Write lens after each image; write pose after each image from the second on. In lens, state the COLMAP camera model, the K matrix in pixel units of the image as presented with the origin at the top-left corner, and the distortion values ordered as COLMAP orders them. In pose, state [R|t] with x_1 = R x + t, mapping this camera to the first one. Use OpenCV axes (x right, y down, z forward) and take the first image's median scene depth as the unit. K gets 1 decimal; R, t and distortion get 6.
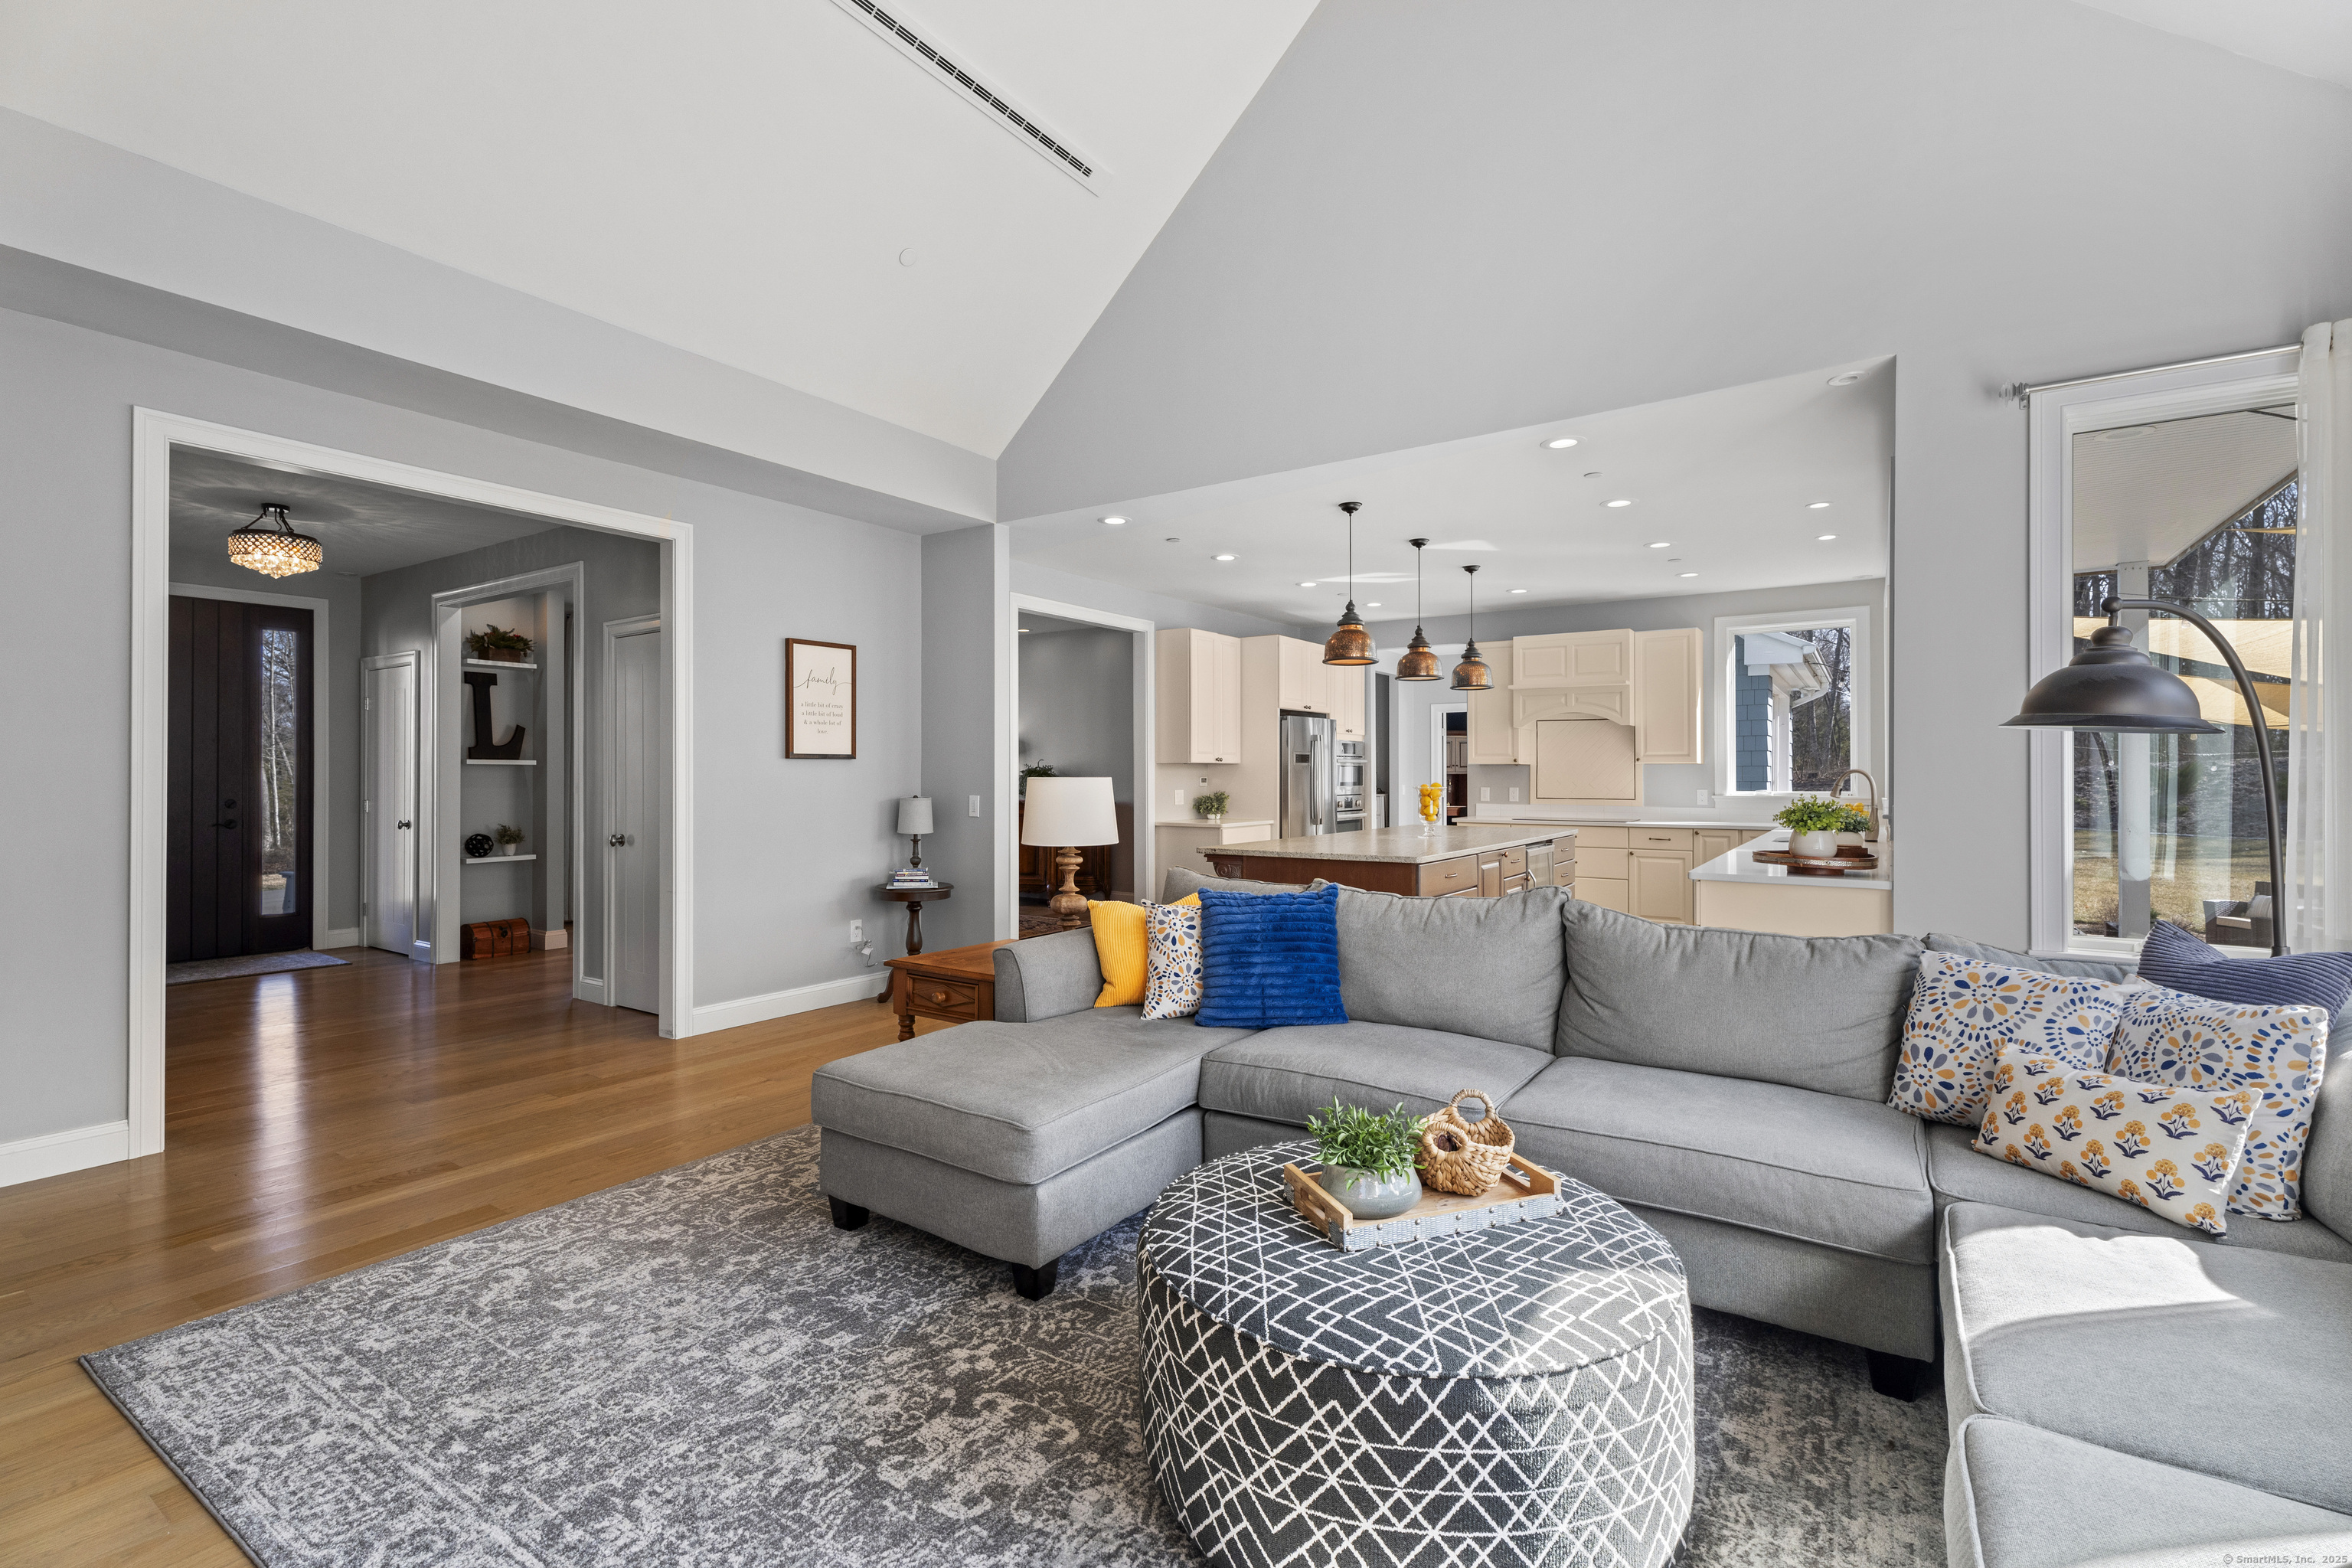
lens RADIAL K [[1043.8, 0, 1168.8], [0, 1043.8, 771.6], [0, 0, 1]] dist [0.004952, -0.002459]
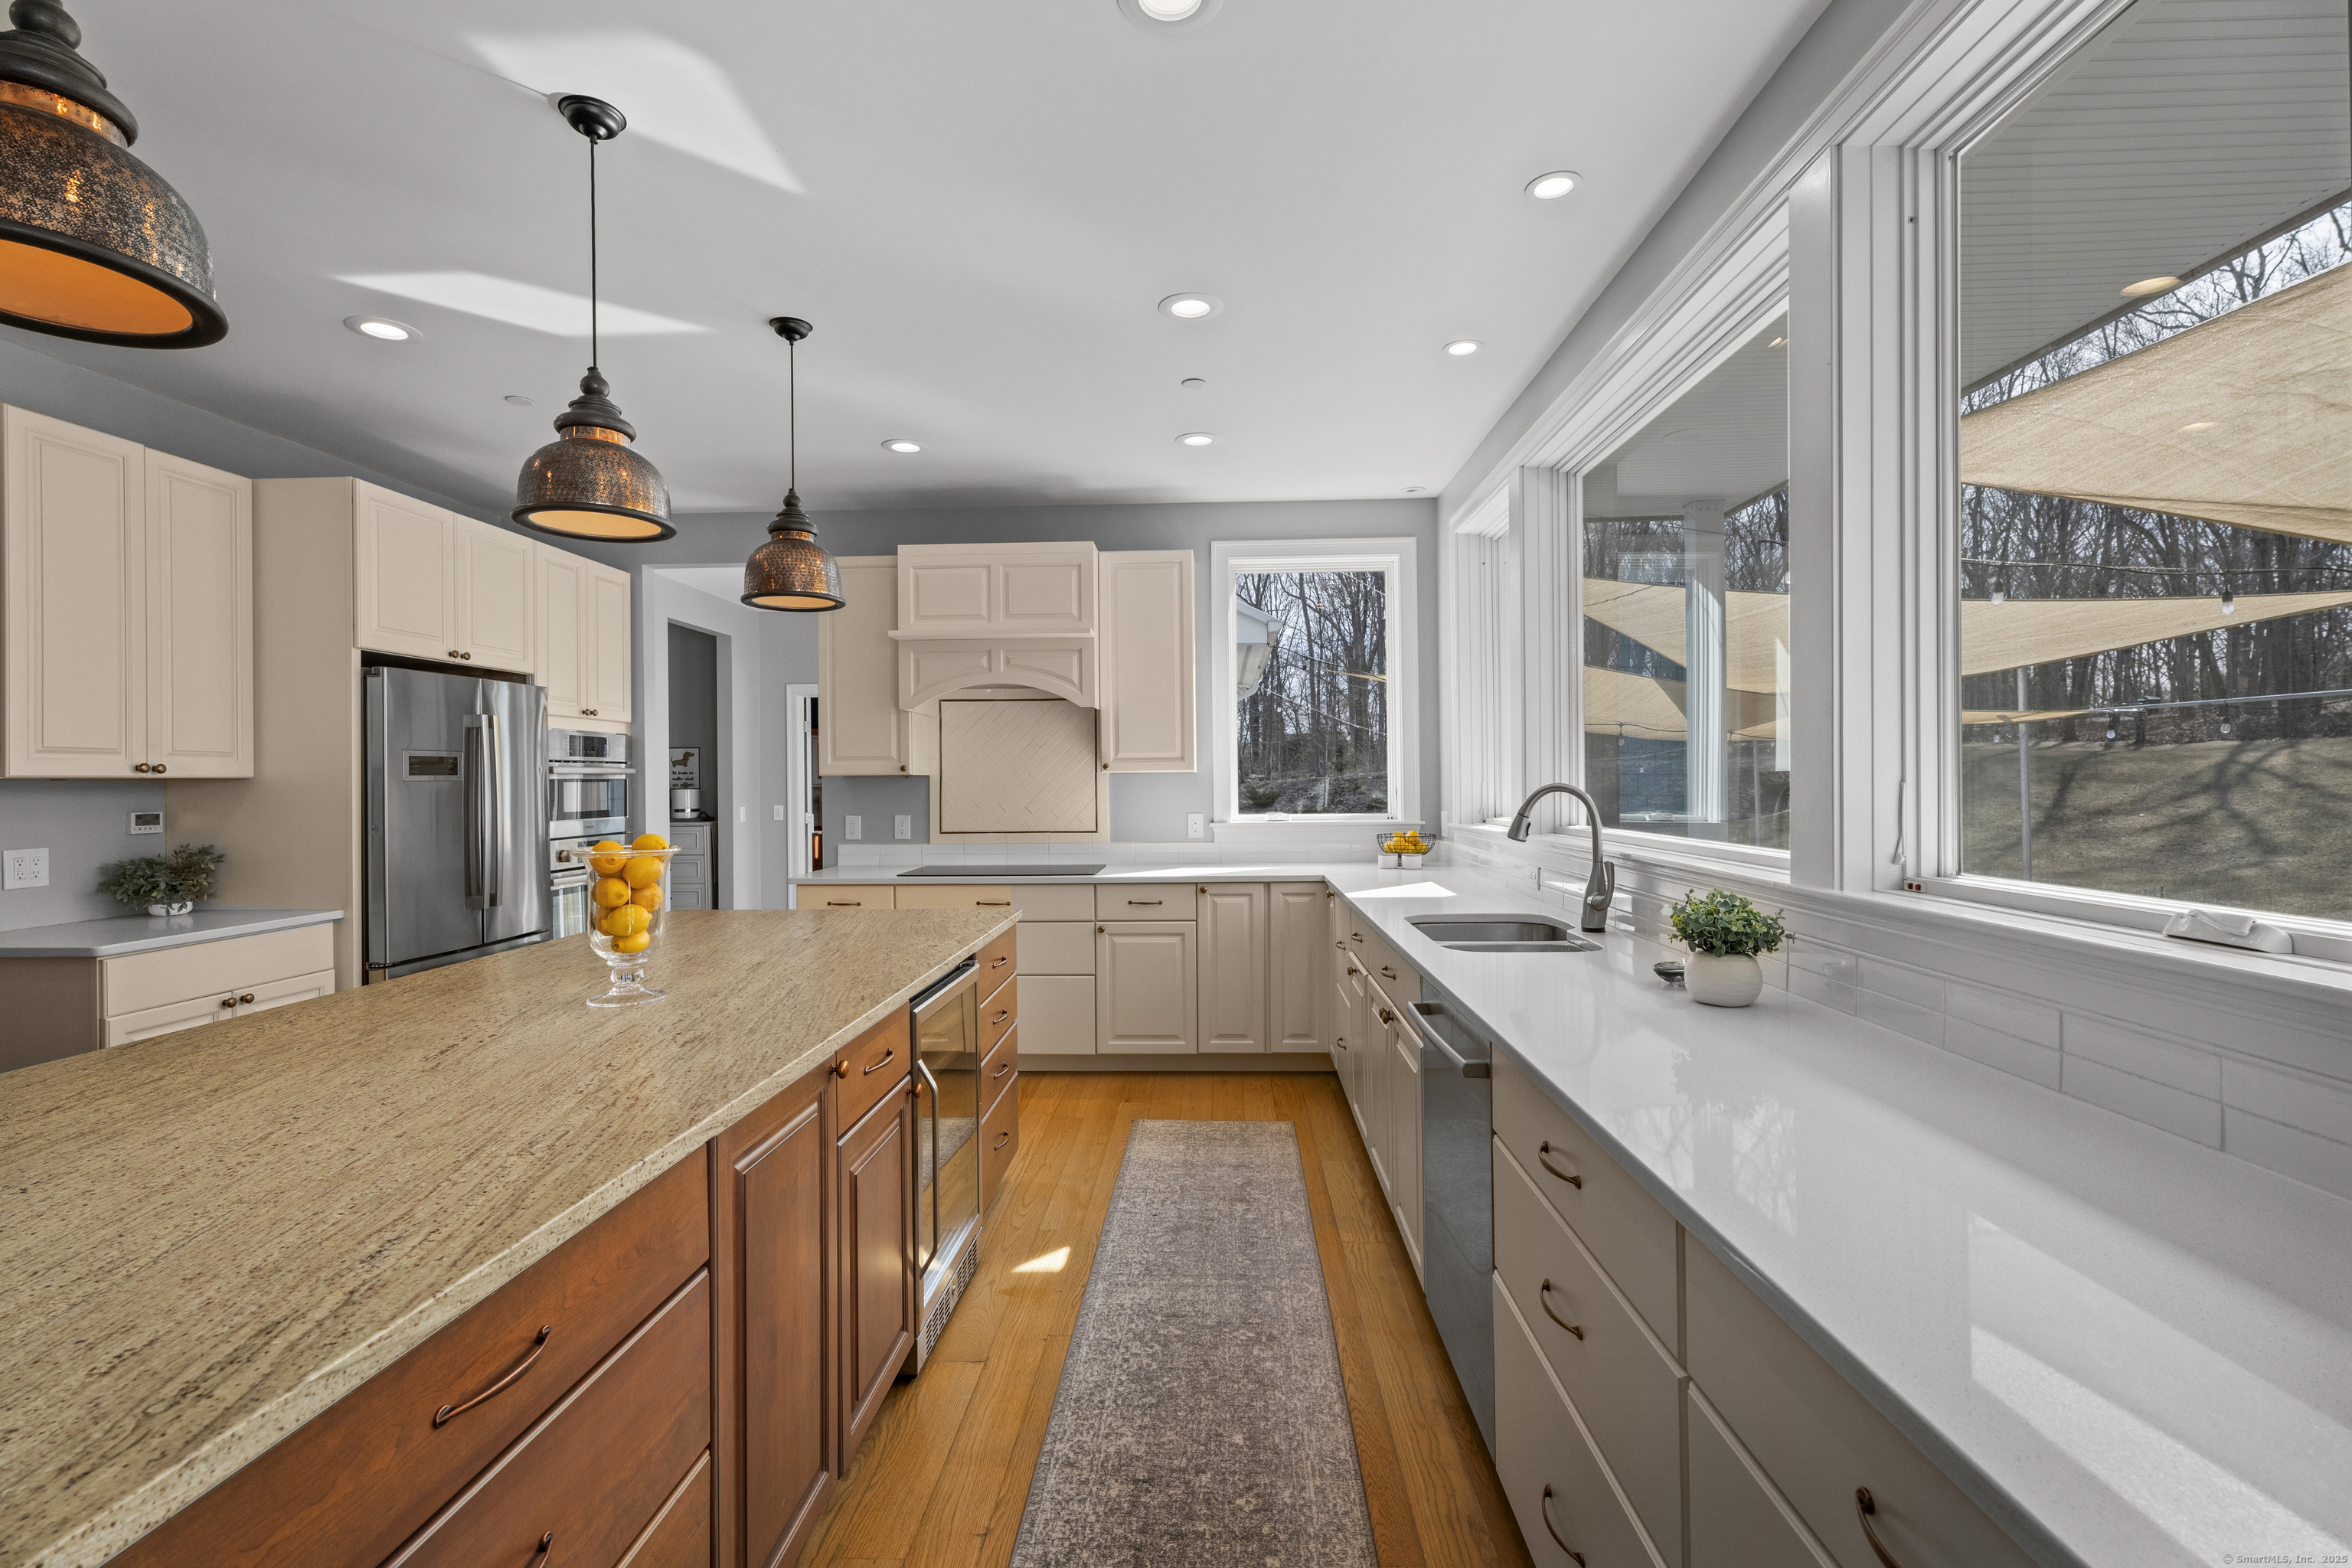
lens RADIAL K [[1043.8, 0, 1182.7], [0, 1043.8, 781.0], [0, 0, 1]] dist [0.004952, -0.002459]
pose [[0.843740, -0.010407, 0.536651, 0.425252], [0.009634, 0.999945, 0.004244, -0.013078], [-0.536665, 0.001589, 0.843794, 1.206430]]
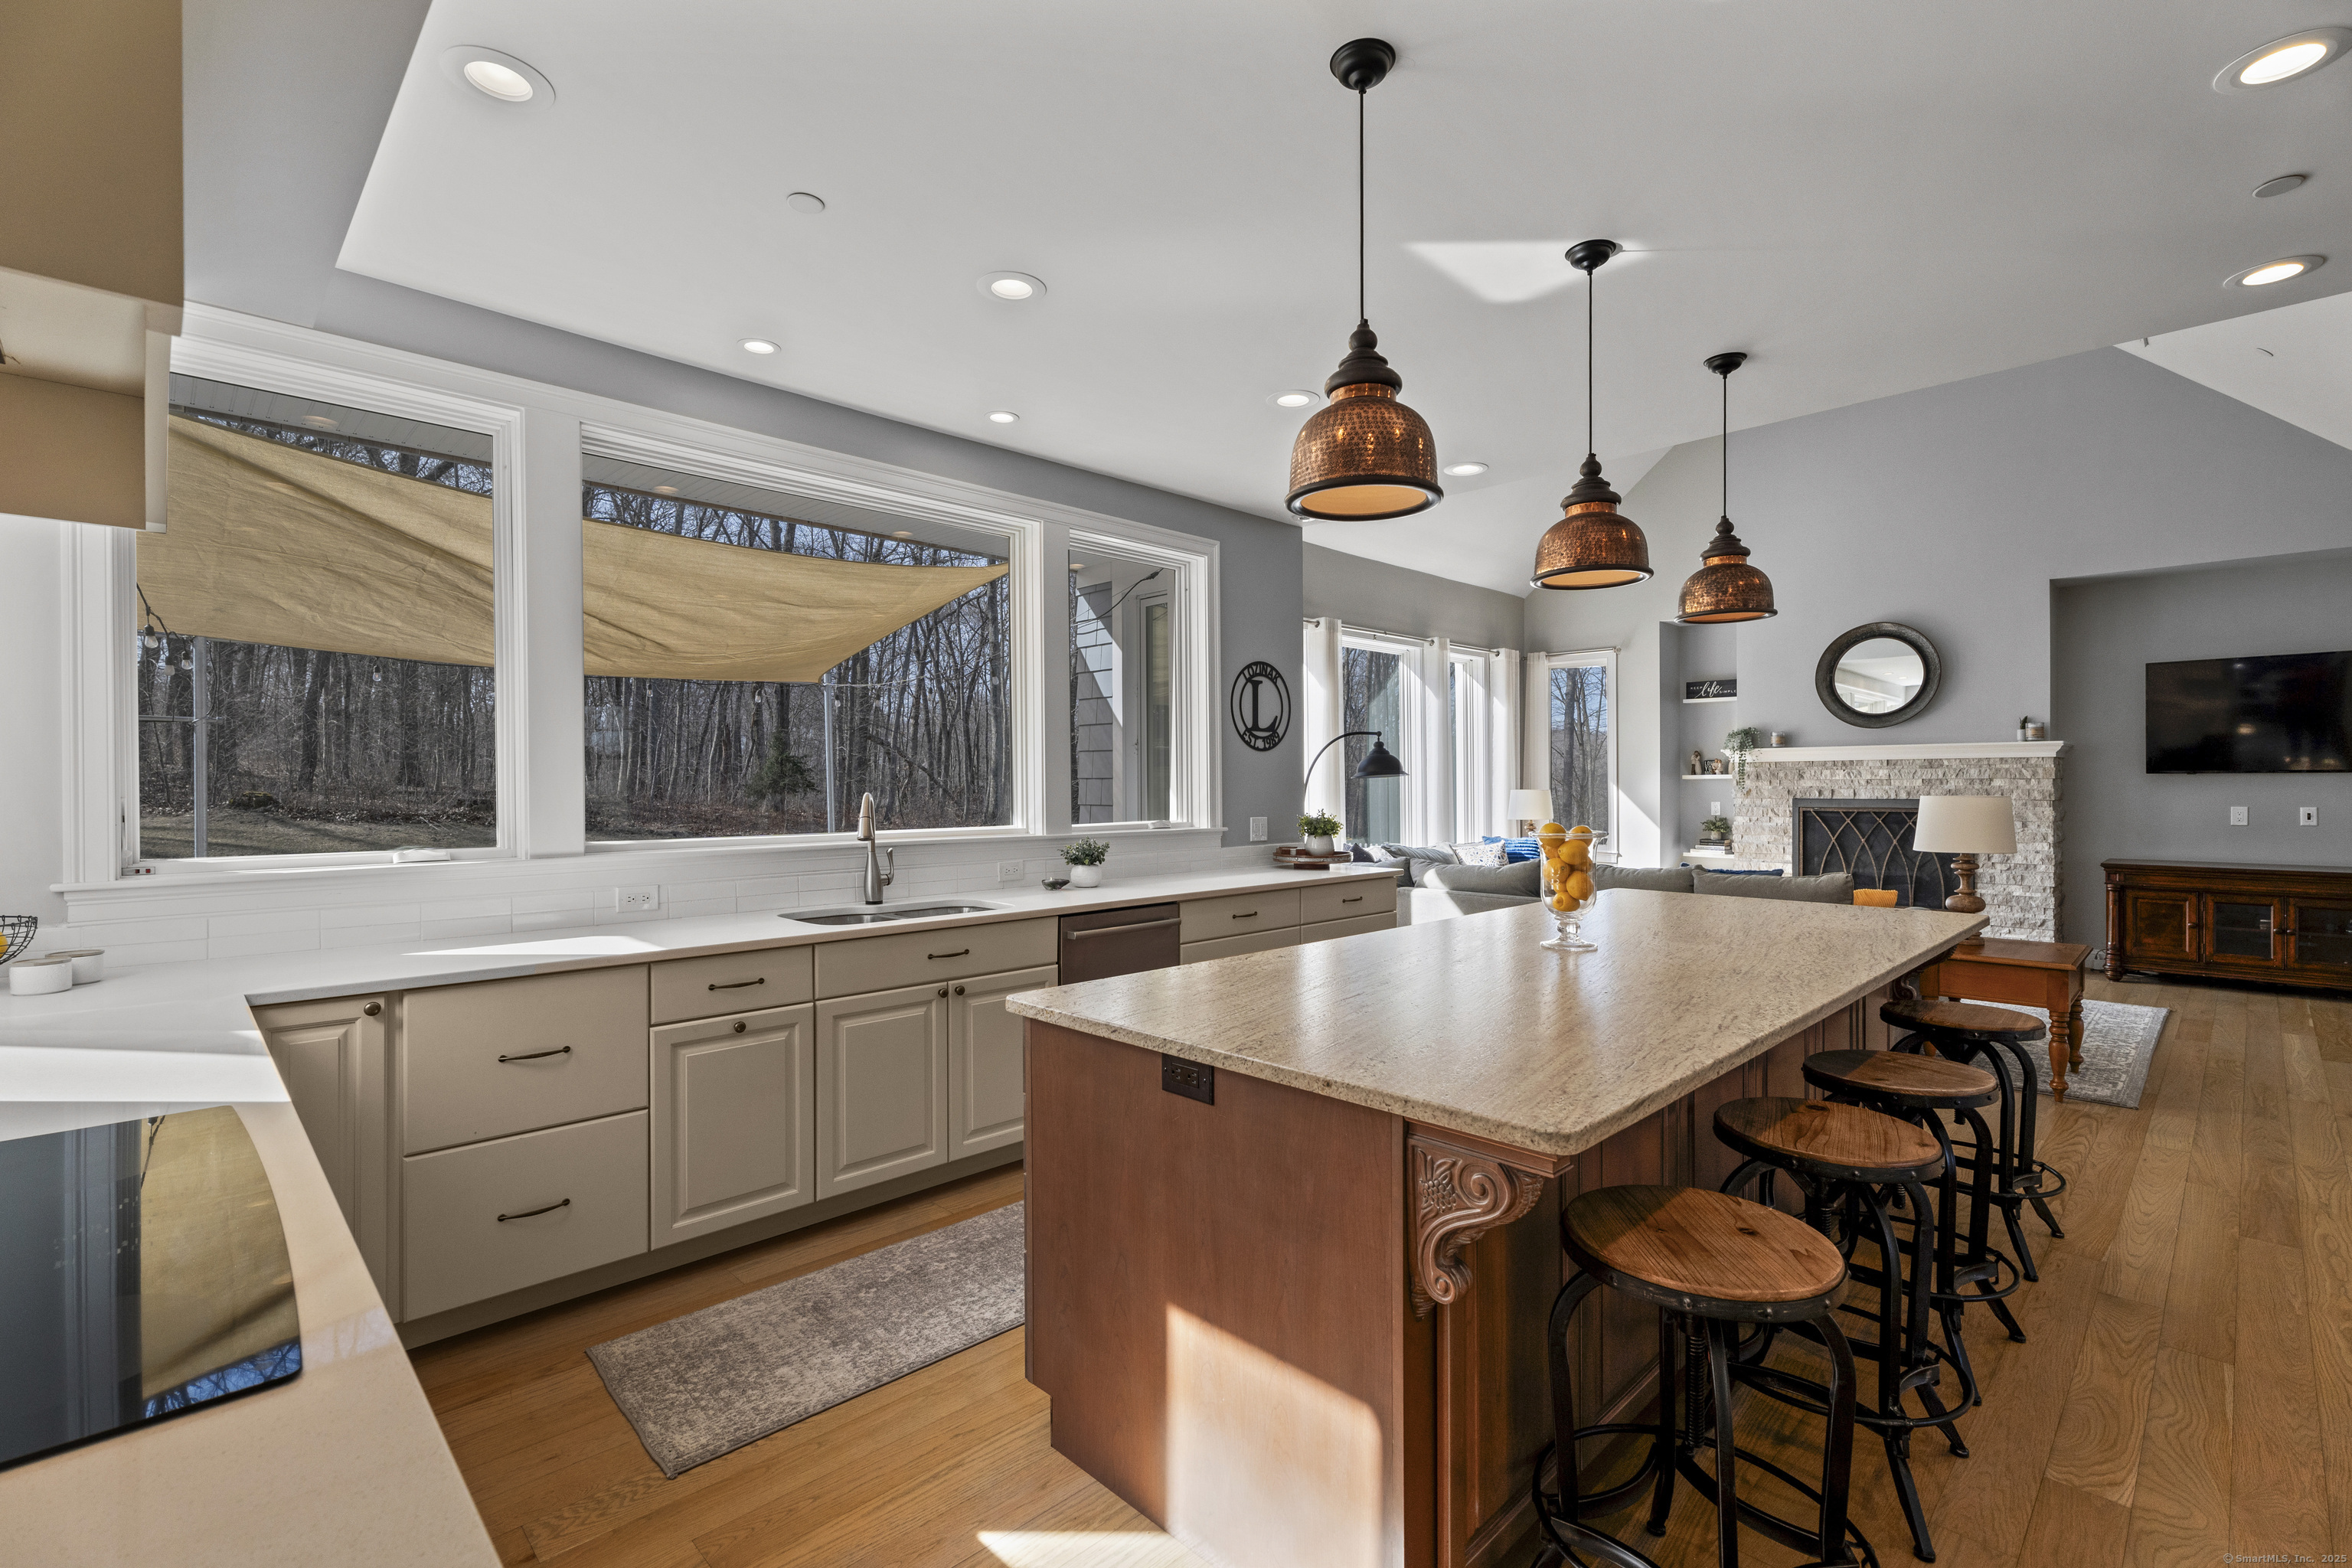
lens RADIAL K [[1043.8, 0, 1176.3], [0, 1043.8, 786.1], [0, 0, 1]] dist [0.004952, -0.002459]
pose [[-0.980600, -0.000328, 0.196021, 0.625257], [-0.000105, 0.999999, 0.001149, -0.012132], [-0.196022, 0.001106, -0.980599, 2.824143]]
